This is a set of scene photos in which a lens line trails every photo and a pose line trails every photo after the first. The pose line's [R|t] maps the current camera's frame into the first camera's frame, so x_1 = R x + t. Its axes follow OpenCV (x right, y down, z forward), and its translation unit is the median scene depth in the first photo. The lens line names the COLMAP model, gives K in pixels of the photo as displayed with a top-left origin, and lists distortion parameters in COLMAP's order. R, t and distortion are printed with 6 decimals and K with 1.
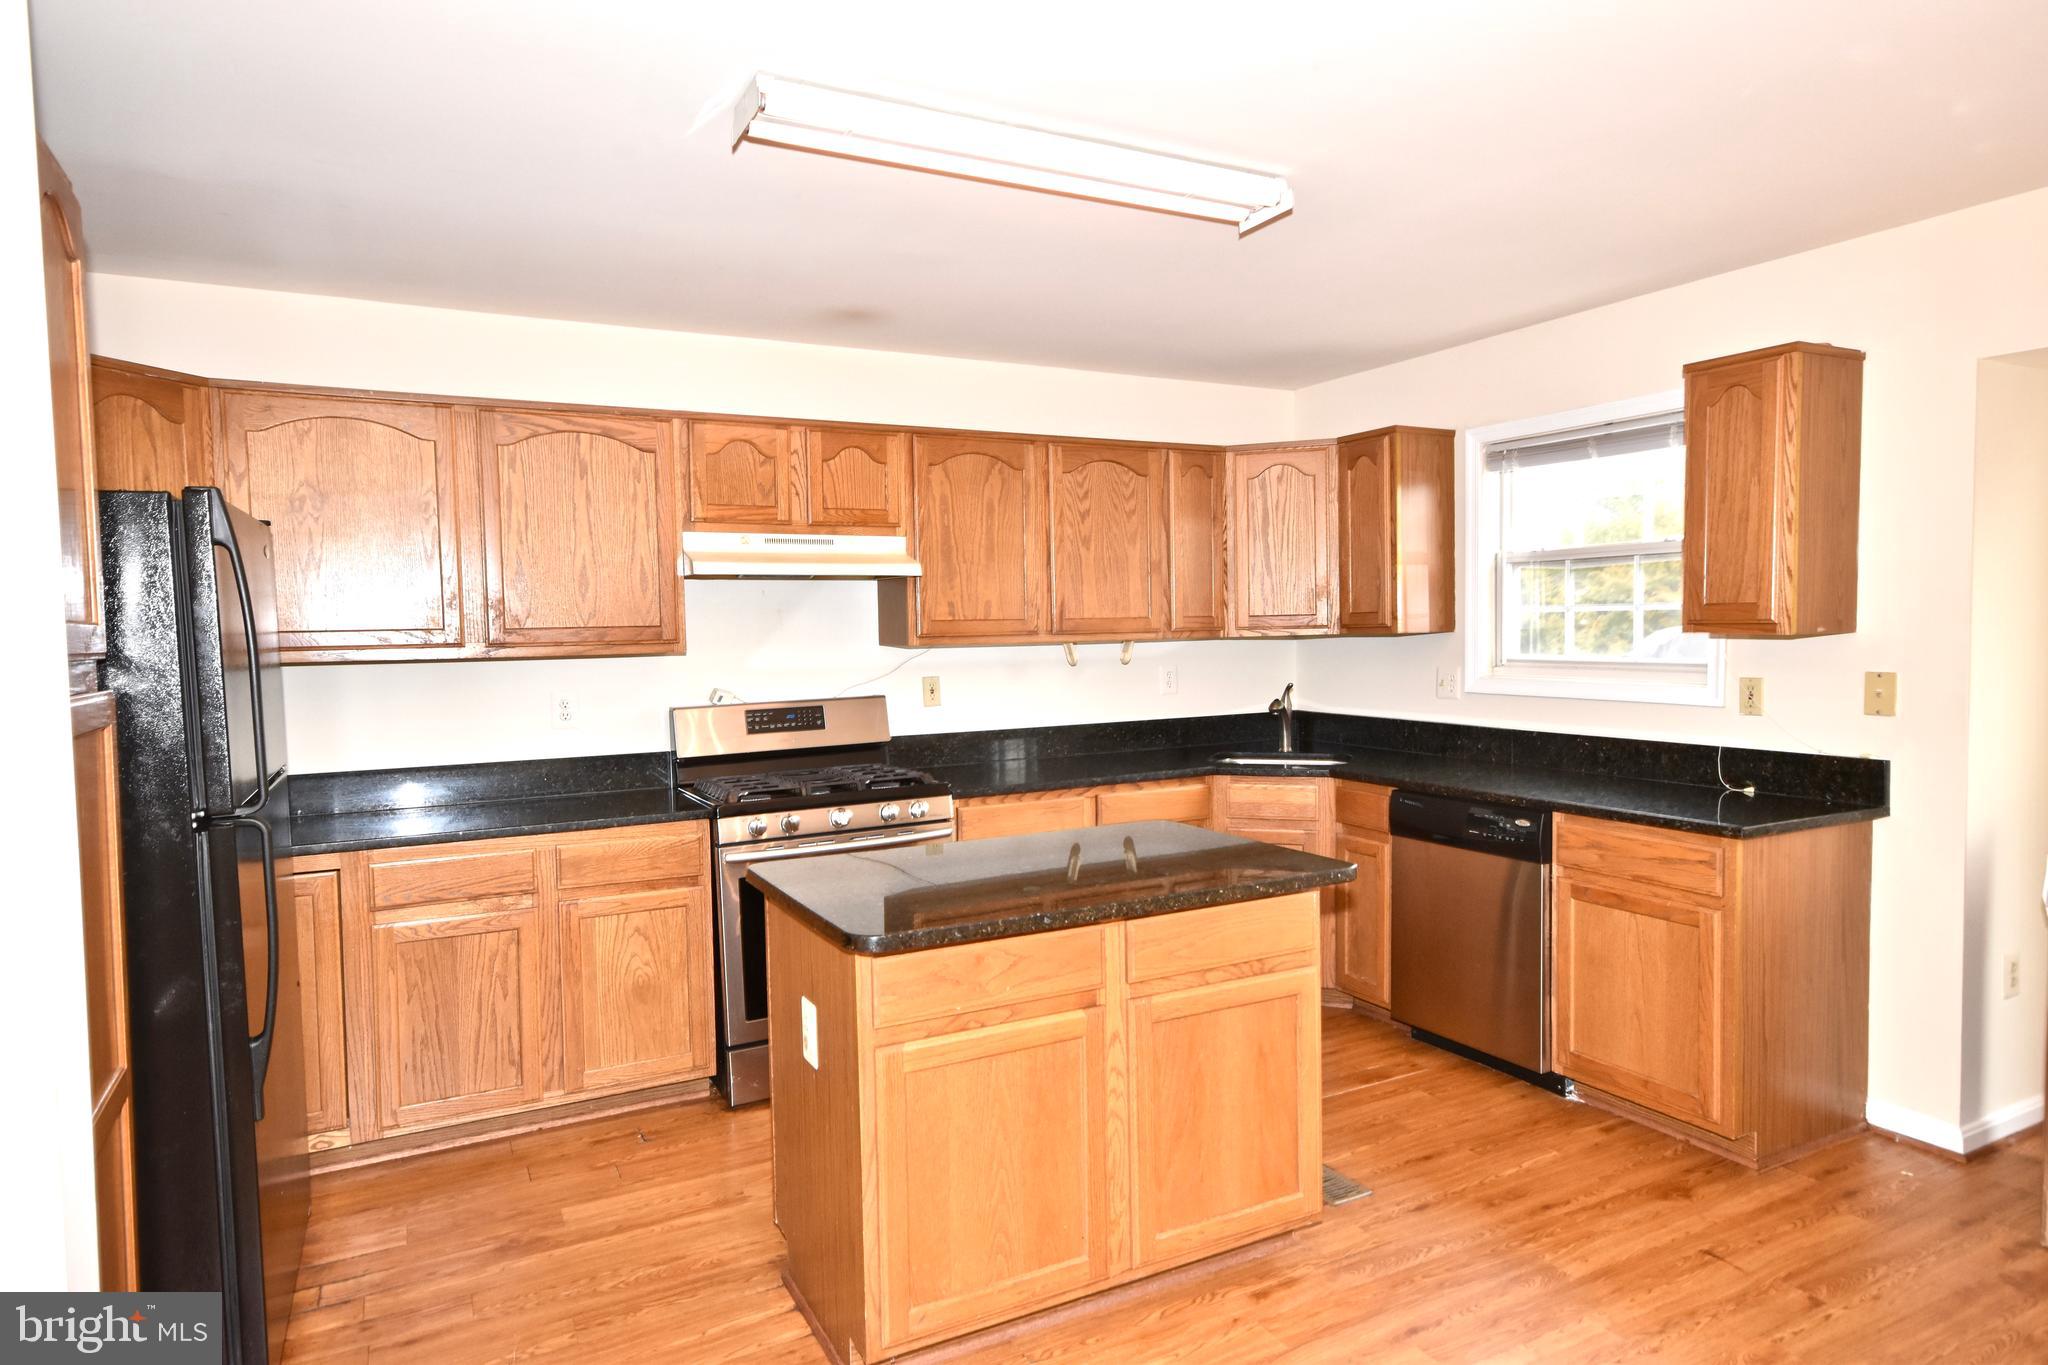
lens RADIAL K [[1227.2, 0, 1028.1], [0, 1227.2, 692.6], [0, 0, 1]] dist [0.002925, 0.001894]
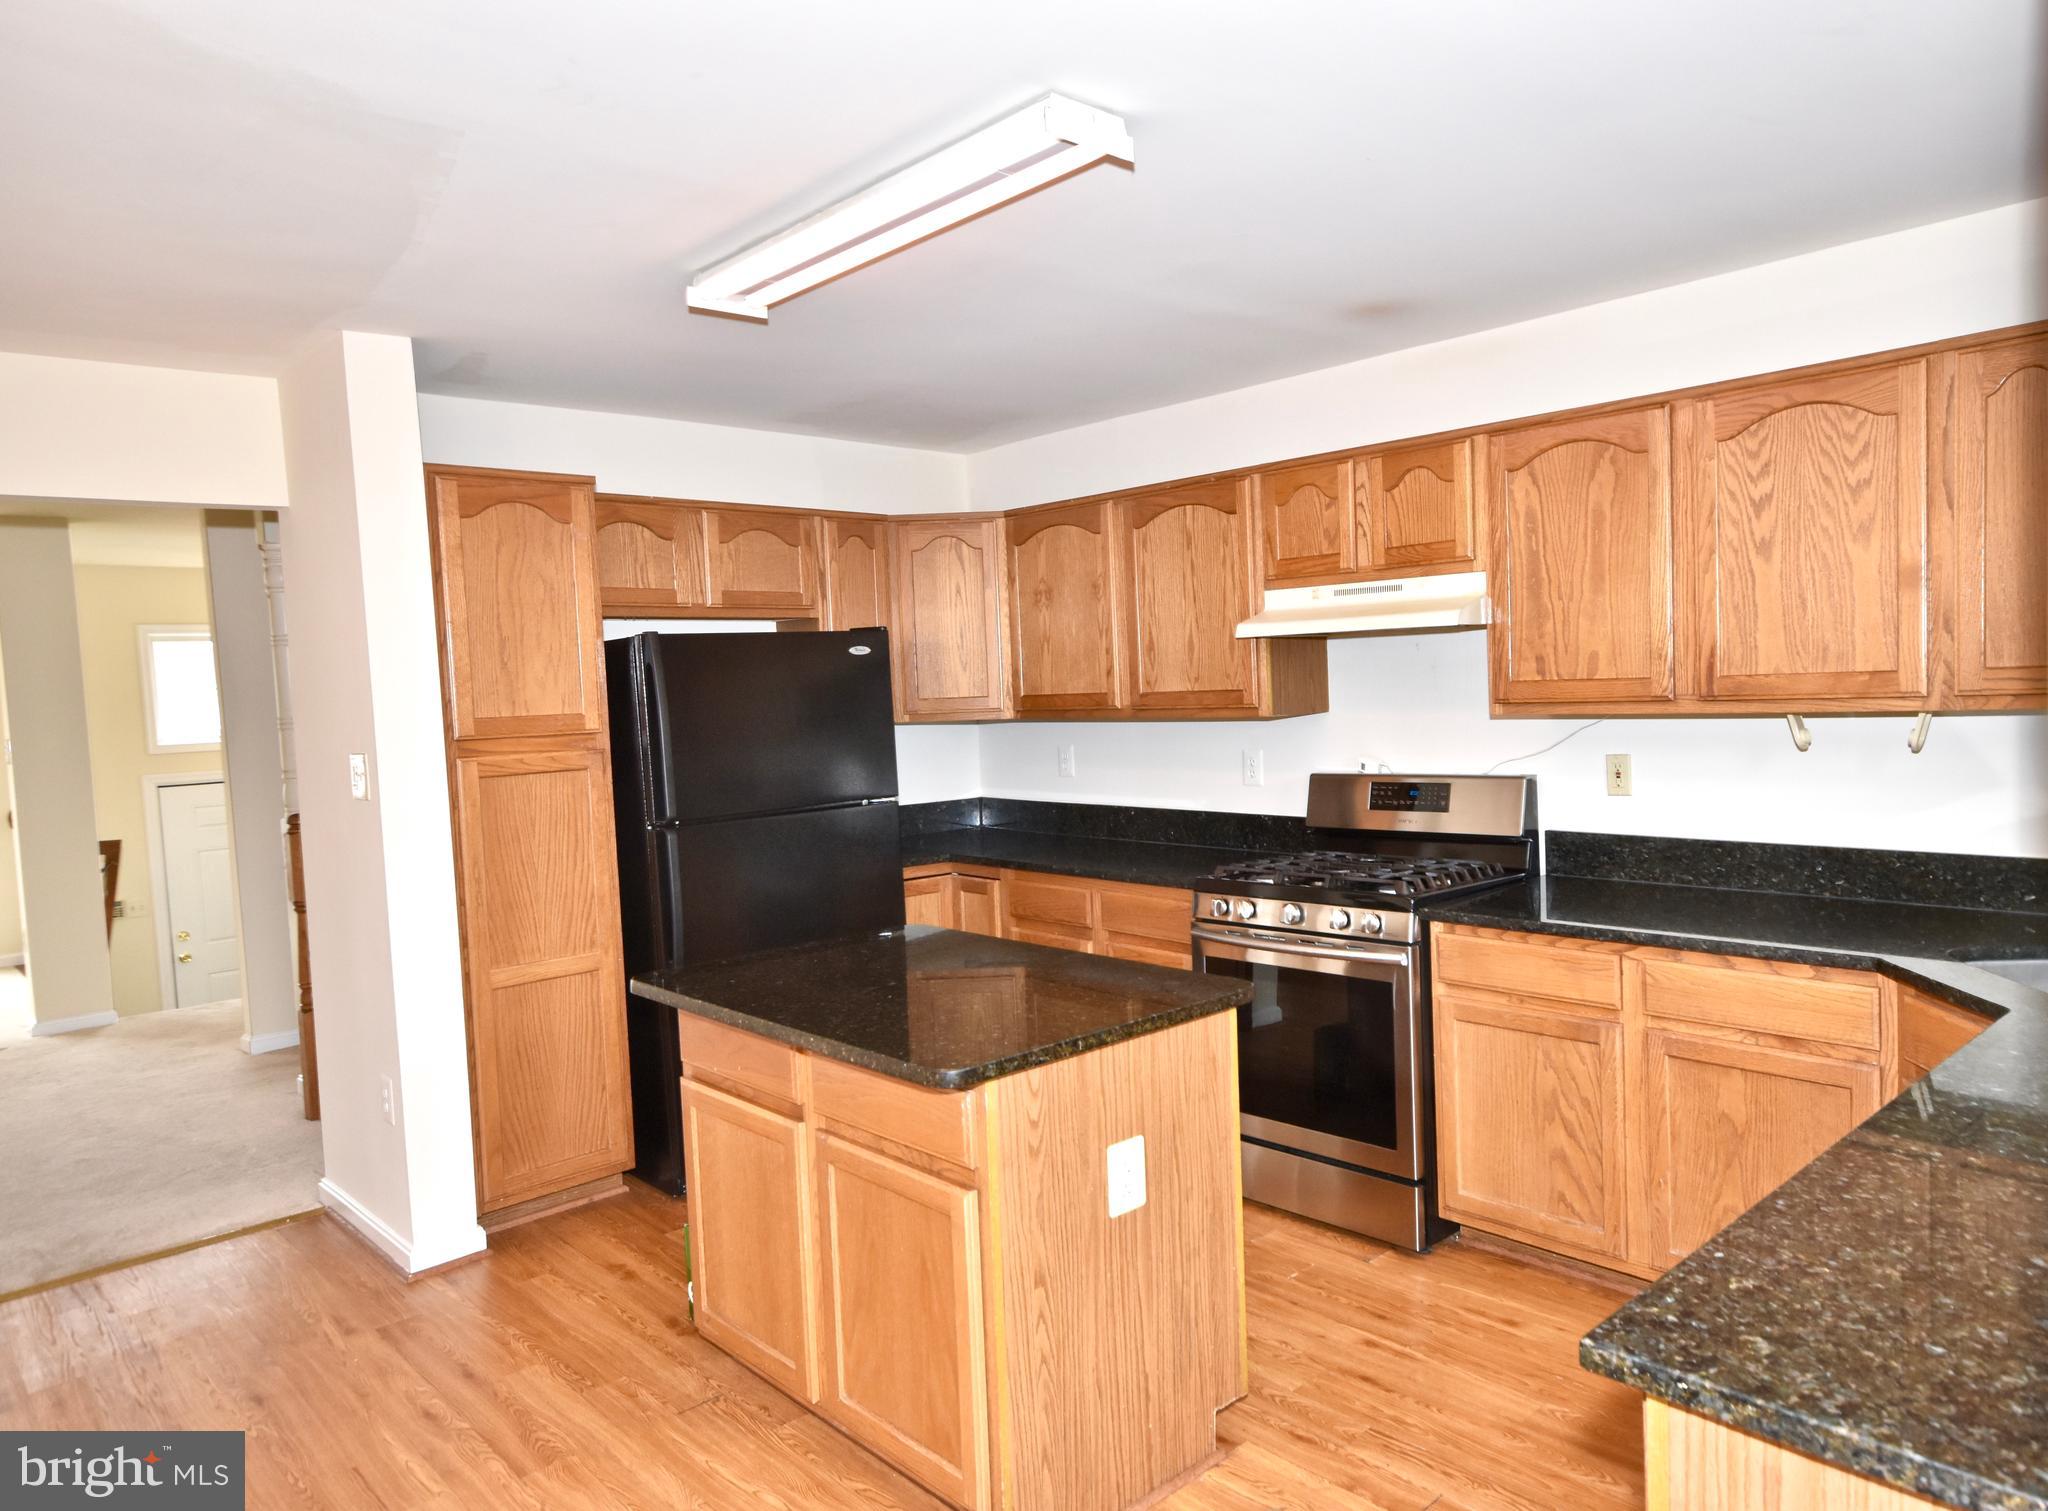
lens RADIAL K [[1328.5, 0, 1023.6], [0, 1328.5, 750.7], [0, 0, 1]] dist [0.008249, 0.002316]
pose [[0.240556, 0.064956, -0.968459, 0.629816], [-0.013195, 0.997885, 0.063652, -0.064117], [0.970545, -0.002533, 0.240905, 0.517561]]
